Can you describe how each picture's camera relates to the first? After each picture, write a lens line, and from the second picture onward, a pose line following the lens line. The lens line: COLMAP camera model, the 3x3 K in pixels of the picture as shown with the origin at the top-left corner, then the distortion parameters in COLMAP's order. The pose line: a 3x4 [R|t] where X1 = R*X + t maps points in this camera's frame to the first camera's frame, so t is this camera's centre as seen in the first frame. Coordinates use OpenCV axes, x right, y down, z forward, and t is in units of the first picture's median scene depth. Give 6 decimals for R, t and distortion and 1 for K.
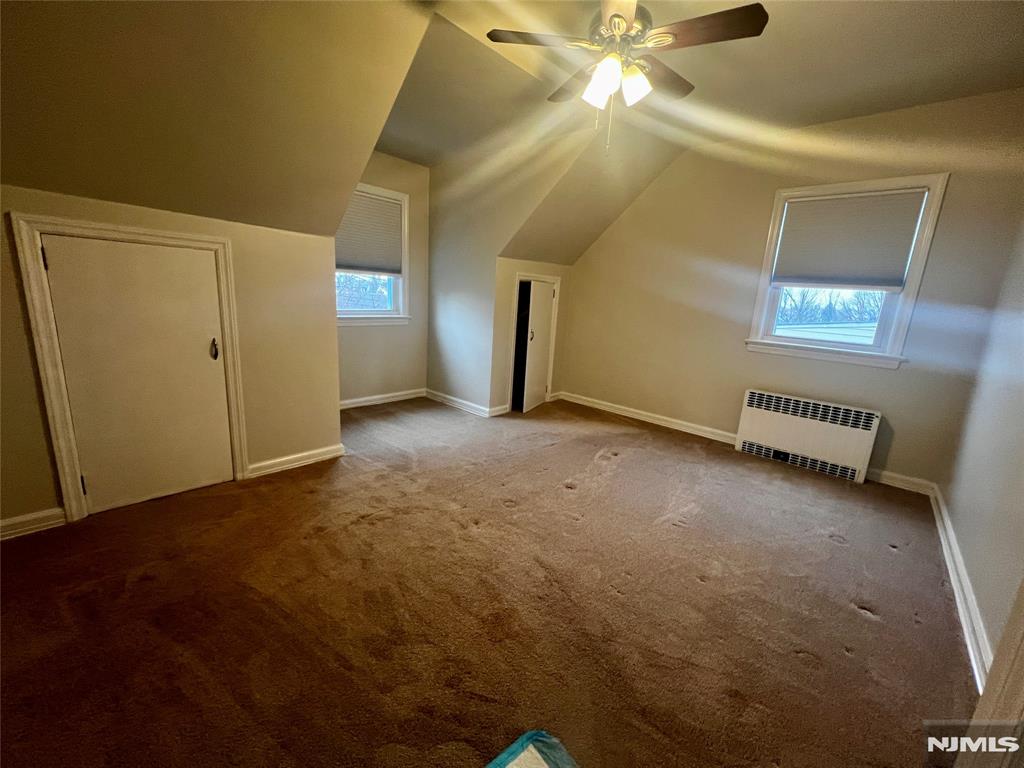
lens RADIAL K [[408.8, 0, 512.4], [0, 408.8, 382.4], [0, 0, 1]] dist [-0.001546, 0.000388]
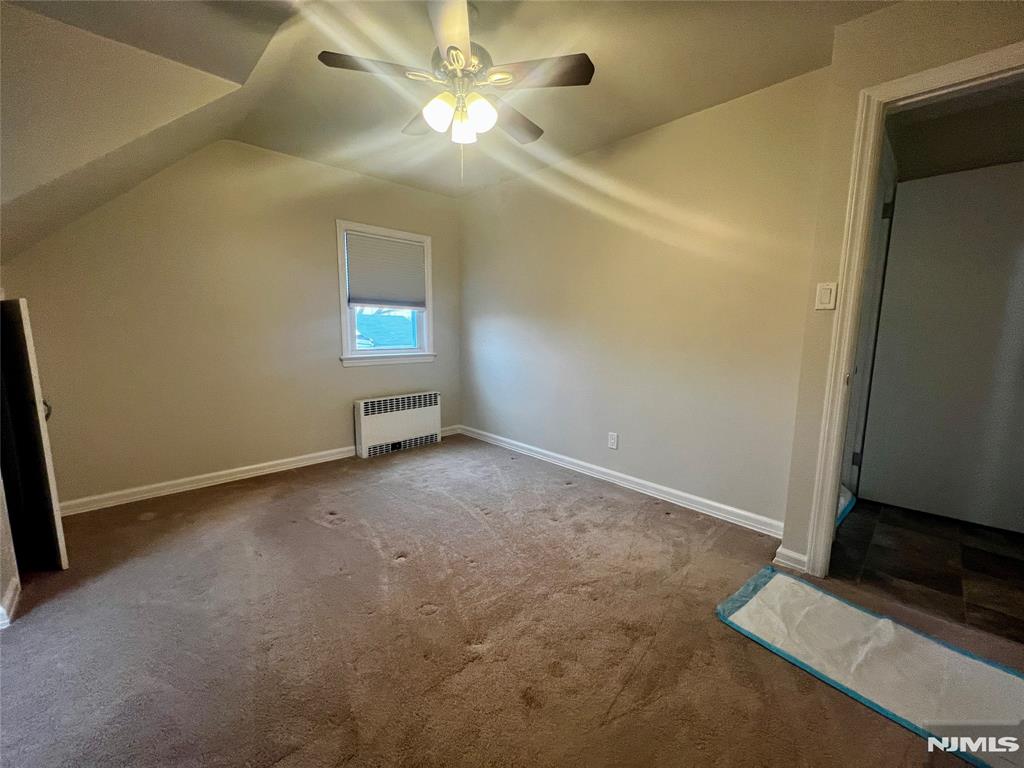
lens RADIAL K [[408.8, 0, 512.4], [0, 408.8, 382.4], [0, 0, 1]] dist [-0.001546, 0.000388]
pose [[0.070396, -0.192744, 0.978721, -0.472867], [0.207142, 0.962592, 0.174668, -0.144062], [-0.975775, 0.190439, 0.107688, 0.502432]]
